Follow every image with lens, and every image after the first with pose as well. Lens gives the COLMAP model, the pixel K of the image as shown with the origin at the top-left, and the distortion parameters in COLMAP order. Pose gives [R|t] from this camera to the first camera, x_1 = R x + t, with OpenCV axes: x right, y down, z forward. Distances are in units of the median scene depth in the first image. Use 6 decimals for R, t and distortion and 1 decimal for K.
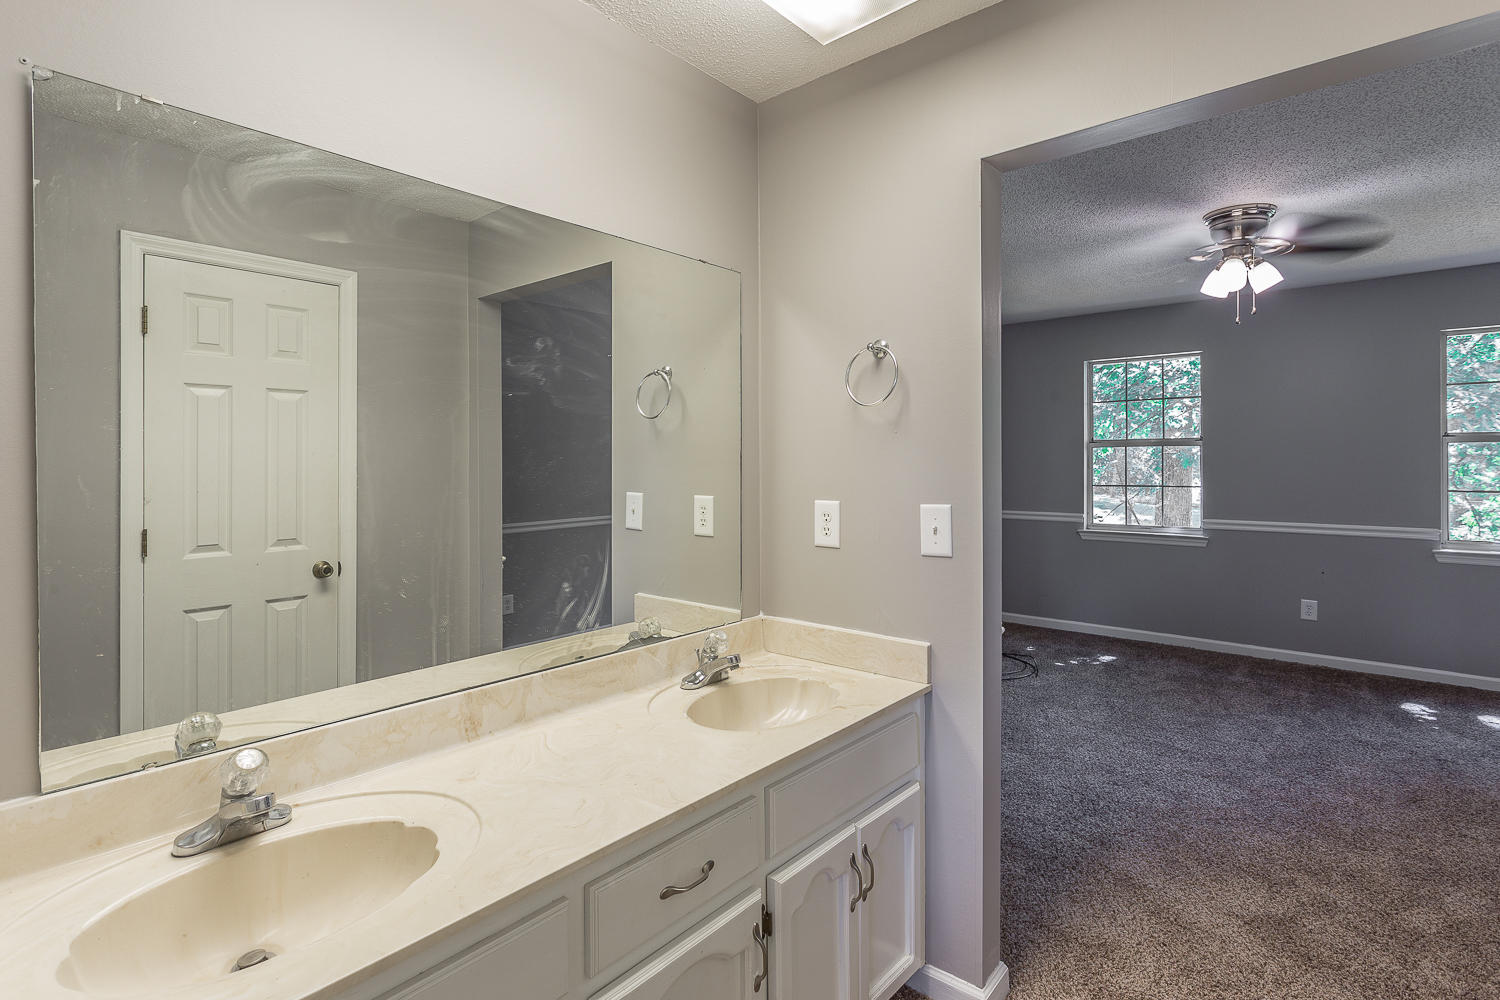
lens RADIAL K [[733.9, 0, 742.7], [0, 733.9, 468.7], [0, 0, 1]] dist [0.001410, -0.000171]
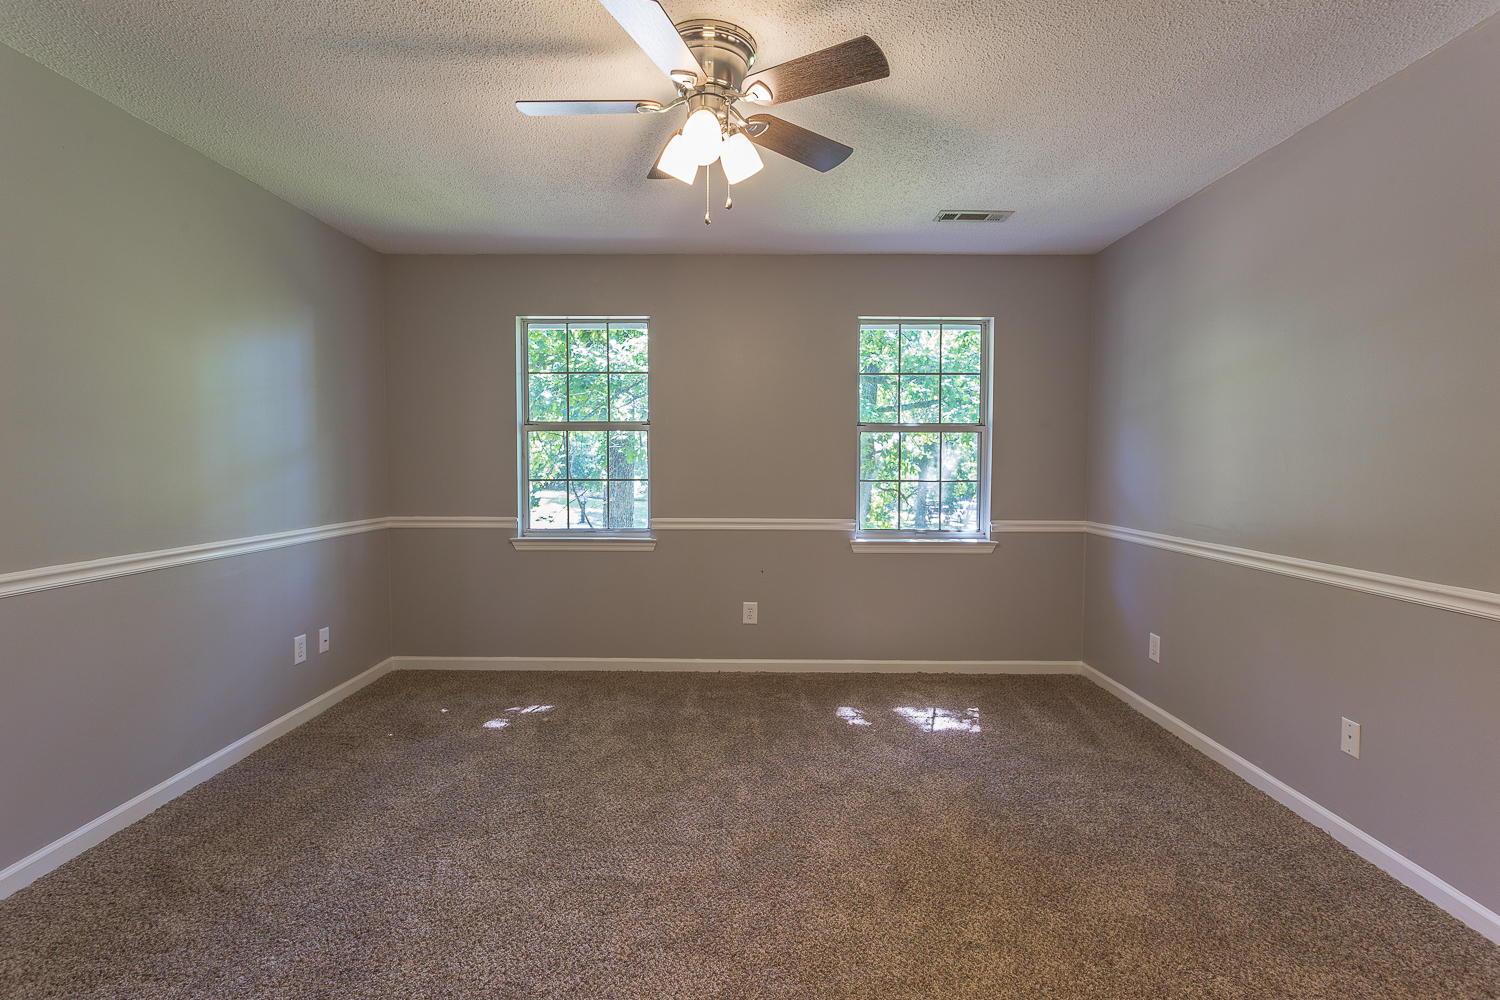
lens RADIAL K [[718.5, 0, 743.5], [0, 718.5, 493.3], [0, 0, 1]] dist [0.002401, 0.000664]
pose [[0.762868, -0.021976, 0.646180, 0.199864], [-0.001002, 0.999381, 0.035172, 0.012544], [-0.646553, -0.027479, 0.762374, 0.344326]]
